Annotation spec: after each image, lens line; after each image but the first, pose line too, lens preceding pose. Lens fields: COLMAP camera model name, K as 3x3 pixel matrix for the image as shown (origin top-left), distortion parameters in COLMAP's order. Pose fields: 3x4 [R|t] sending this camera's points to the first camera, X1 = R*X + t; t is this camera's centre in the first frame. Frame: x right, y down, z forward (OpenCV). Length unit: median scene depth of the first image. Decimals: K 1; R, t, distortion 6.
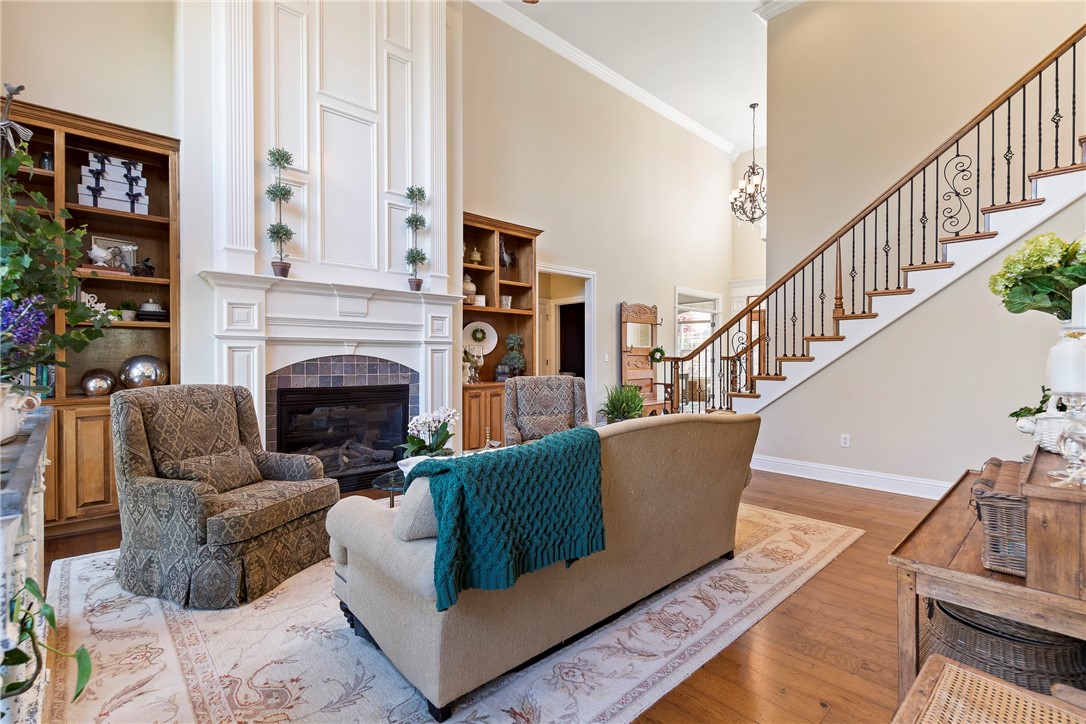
lens RADIAL K [[487.5, 0, 543.0], [0, 487.5, 362.0], [0, 0, 1]] dist [-0.000809, -0.000358]
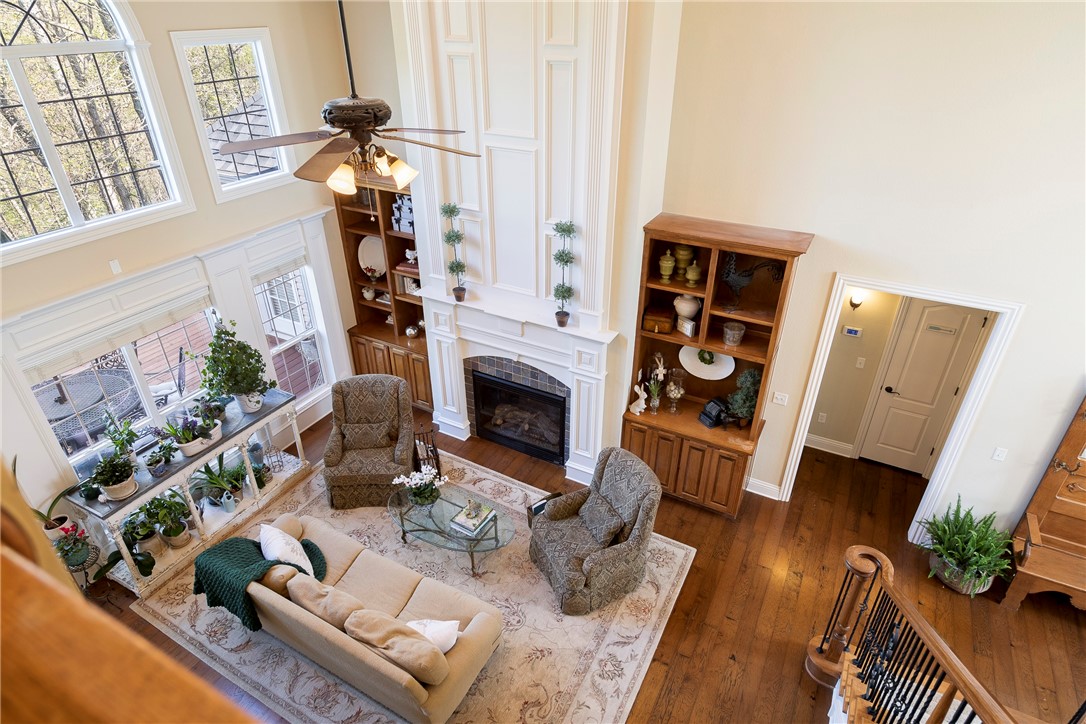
lens RADIAL K [[616.5, 0, 543.0], [0, 616.5, 362.0], [0, 0, 1]] dist [0.024231, -0.000932]
pose [[0.317744, 0.485676, -0.814345, 0.865059], [-0.007479, 0.860111, 0.510053, -0.796644], [0.948147, -0.155976, 0.276928, 0.671102]]
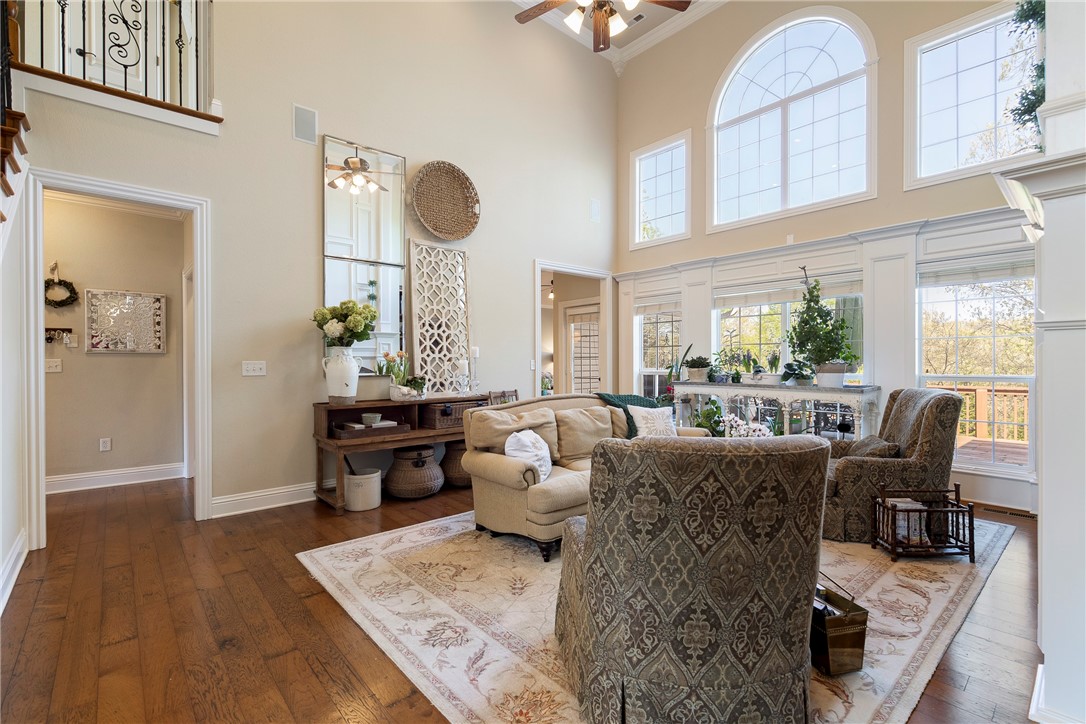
lens RADIAL K [[487.5, 0, 543.0], [0, 487.5, 362.0], [0, 0, 1]] dist [-0.000809, -0.000358]
pose [[-0.999556, 0.001750, 0.029738, 0.125899], [0.001996, 0.999964, 0.008236, -0.023225], [-0.029723, 0.008292, -0.999524, 1.535807]]
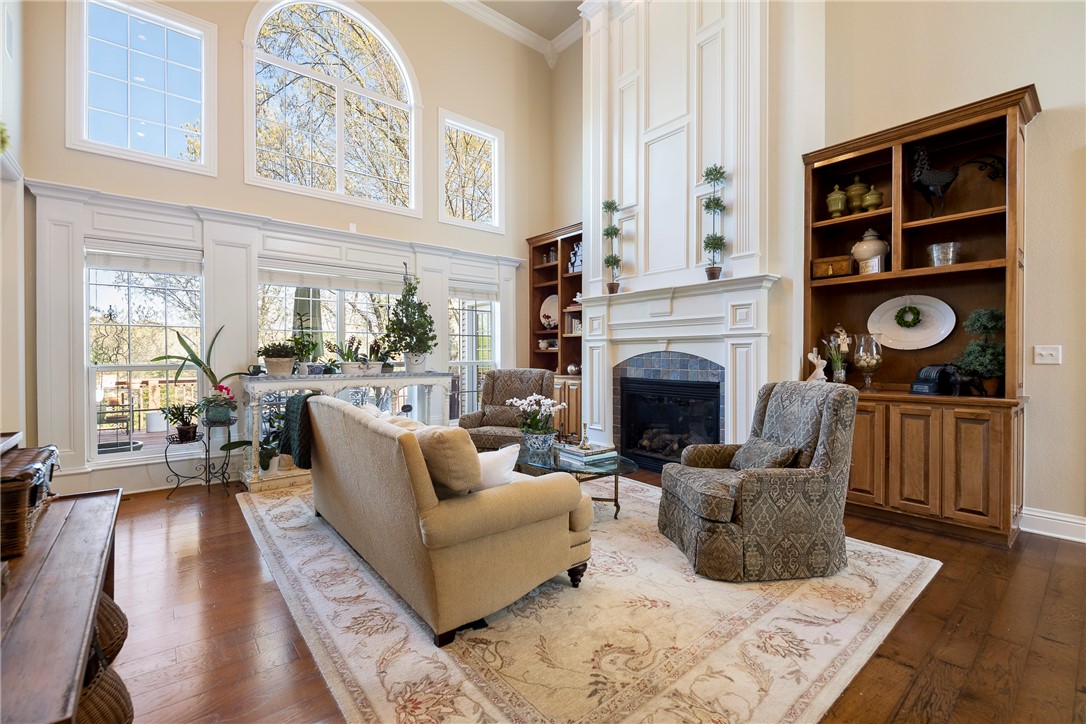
lens RADIAL K [[472.0, 0, 545.3], [0, 472.0, 358.2], [0, 0, 1]] dist [0.000959, -0.000667]
pose [[-0.054234, 0.005918, -0.998511, 0.713105], [-0.007892, 0.999949, 0.006355, -0.003454], [0.998497, 0.008225, -0.054184, 0.813164]]
